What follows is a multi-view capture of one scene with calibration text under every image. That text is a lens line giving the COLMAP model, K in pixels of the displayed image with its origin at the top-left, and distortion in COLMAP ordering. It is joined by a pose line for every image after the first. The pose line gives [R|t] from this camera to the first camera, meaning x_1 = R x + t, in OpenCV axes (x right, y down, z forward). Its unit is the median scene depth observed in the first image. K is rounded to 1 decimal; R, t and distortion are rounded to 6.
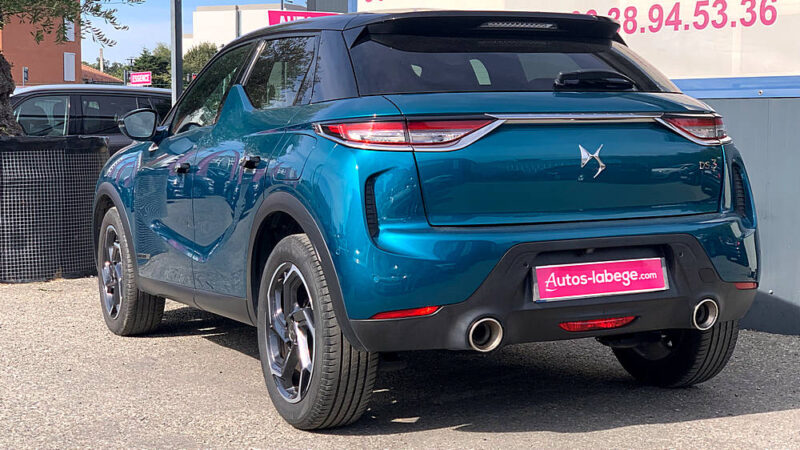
lens RADIAL K [[1332.4, 0, 400.6], [0, 1332.4, 226.6], [0, 0, 1]] dist [-0.058568, 0.000000]
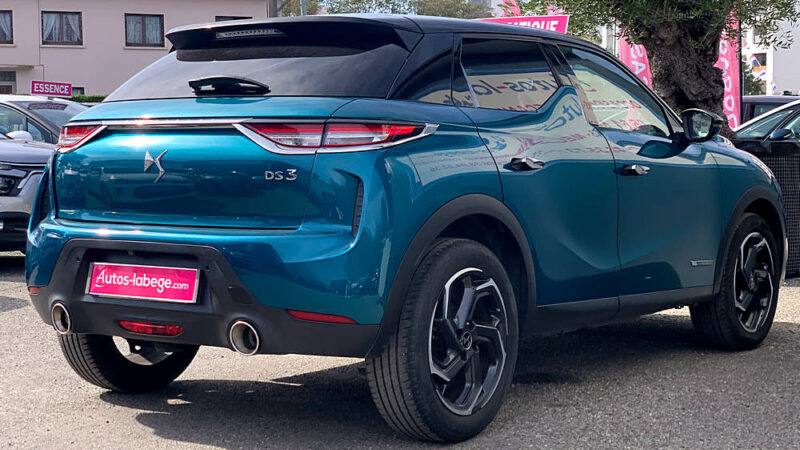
lens RADIAL K [[1332.4, 0, 400.6], [0, 1332.4, 223.5], [0, 0, 1]] dist [-0.058568, 0.000000]
pose [[0.539913, 0.064054, -0.839280, 1.102480], [-0.082929, 0.996297, 0.022689, -0.044618], [0.837625, 0.057351, 0.543226, 0.612444]]
